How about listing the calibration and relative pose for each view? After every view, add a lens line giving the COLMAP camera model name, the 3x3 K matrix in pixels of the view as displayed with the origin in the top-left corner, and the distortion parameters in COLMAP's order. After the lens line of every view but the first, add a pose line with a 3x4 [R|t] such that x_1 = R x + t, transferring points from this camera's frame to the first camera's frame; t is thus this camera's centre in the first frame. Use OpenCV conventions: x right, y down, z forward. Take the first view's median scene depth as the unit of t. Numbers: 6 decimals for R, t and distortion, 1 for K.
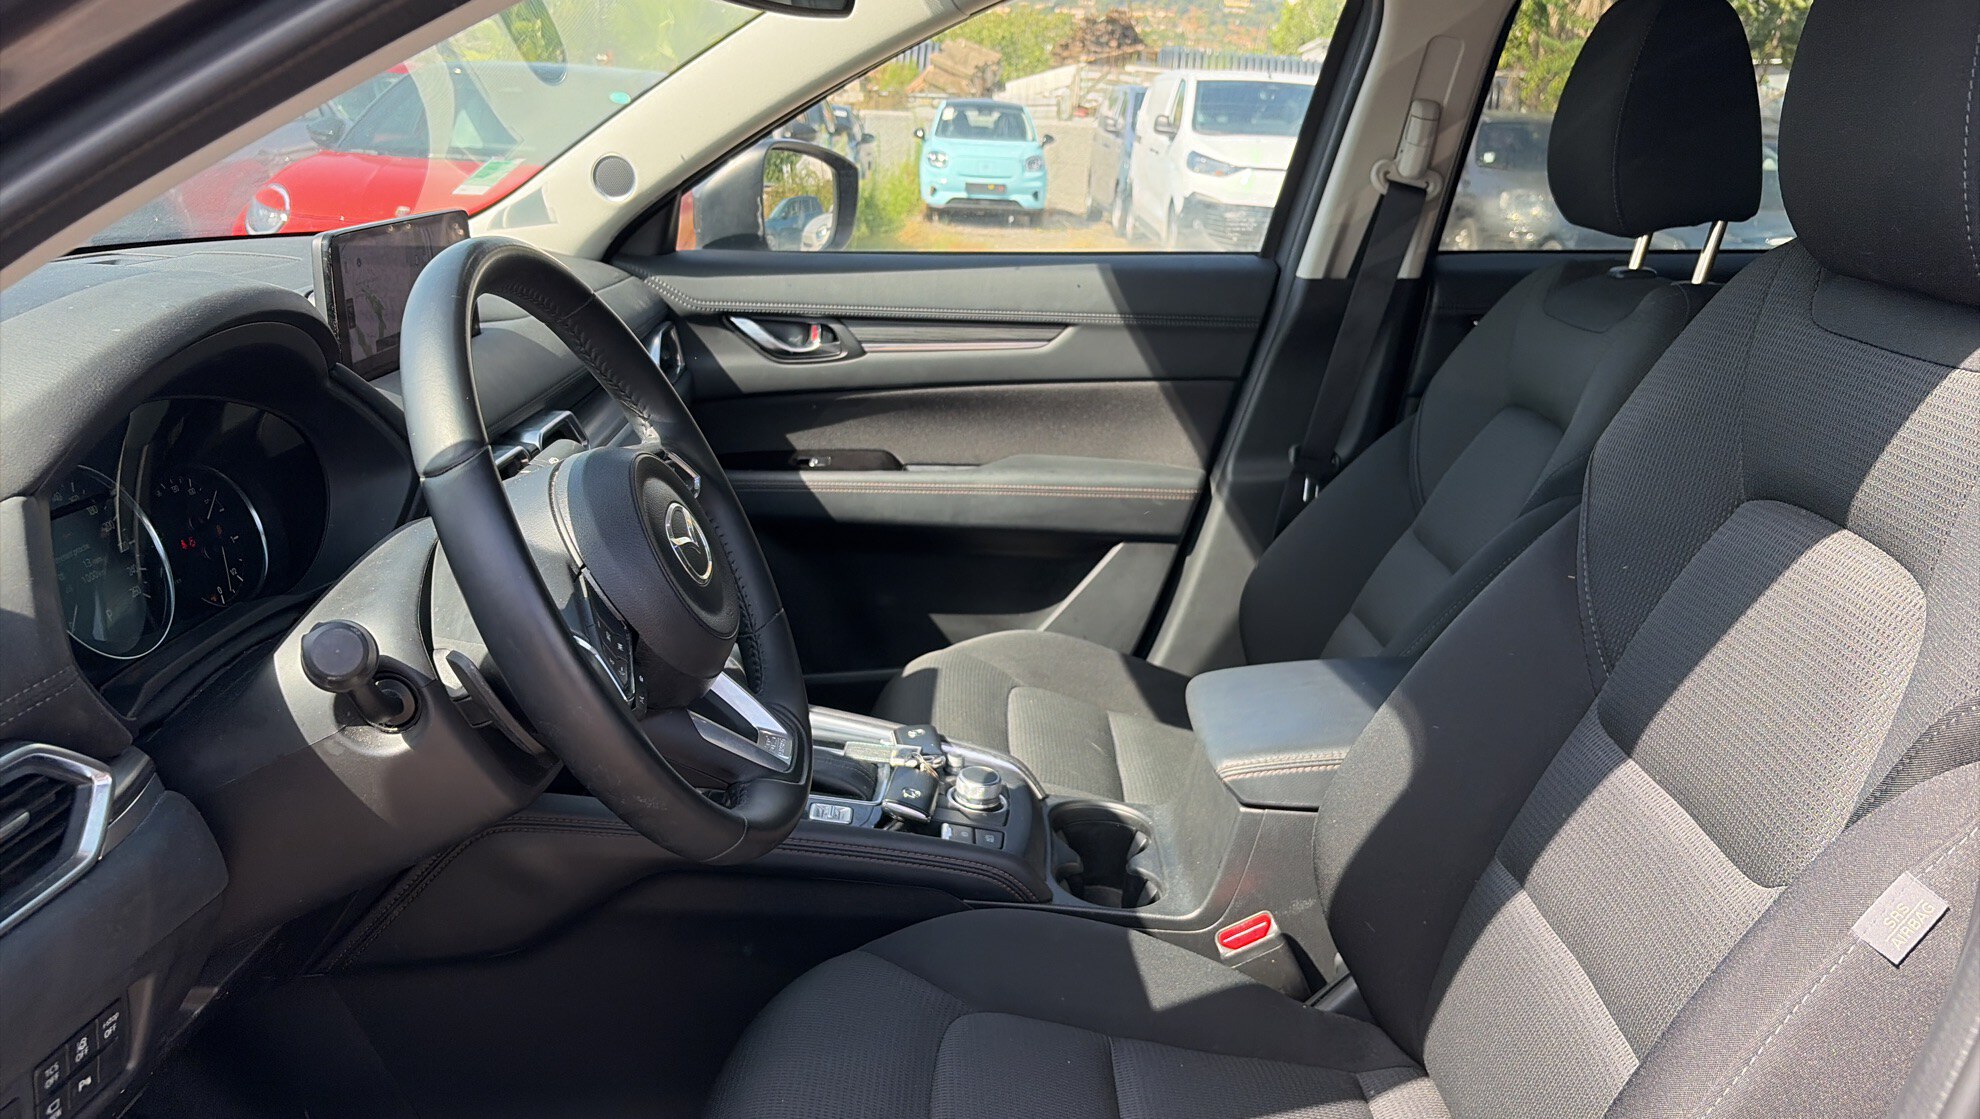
lens RADIAL K [[1562.2, 0, 990.0], [0, 1562.2, 559.5], [0, 0, 1]] dist [-0.006094, -0.099184]
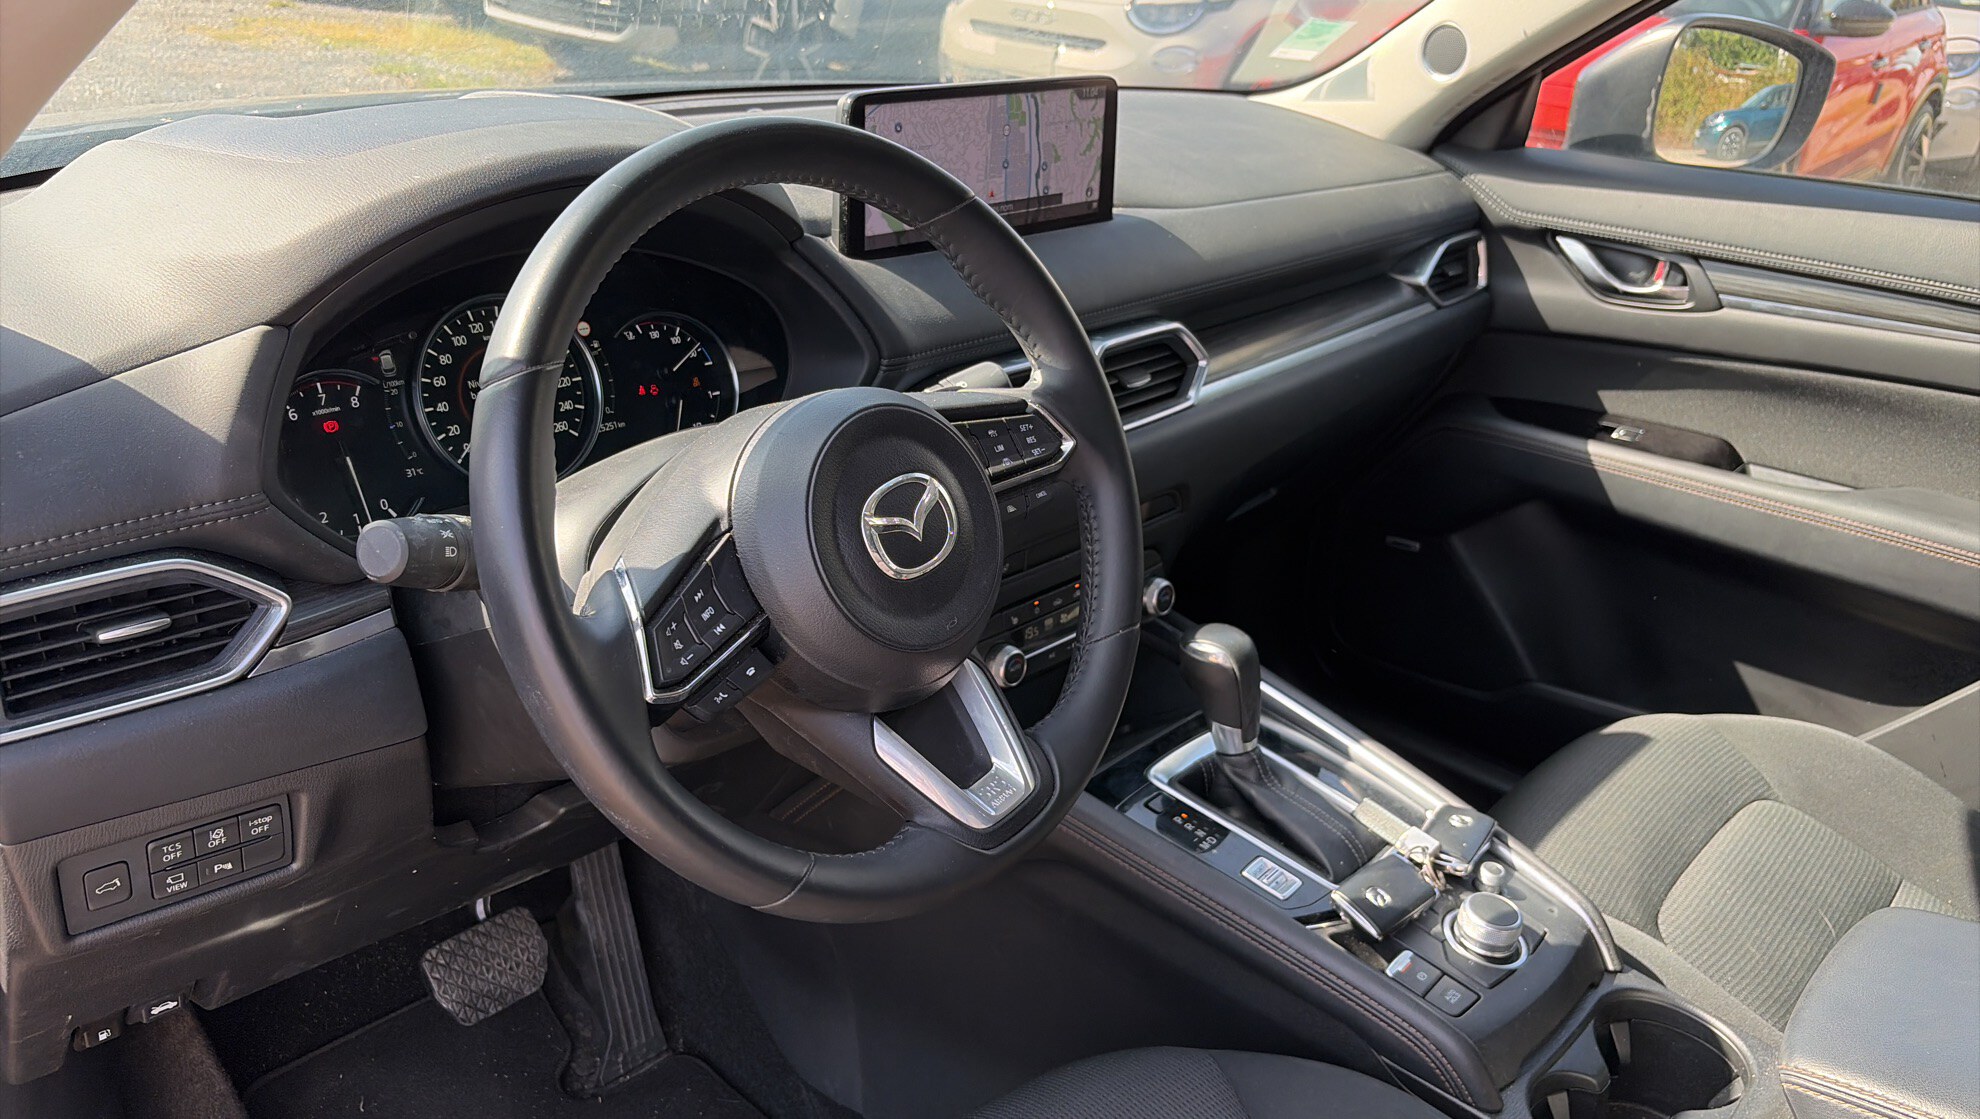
lens RADIAL K [[1562.1, 0, 989.0], [0, 1562.1, 495.7], [0, 0, 1]] dist [-0.001357, -0.000366]
pose [[0.721163, 0.250323, -0.645958, 0.176505], [-0.215236, 0.967251, 0.134536, -0.070017], [0.658481, 0.042011, 0.751424, 0.203469]]
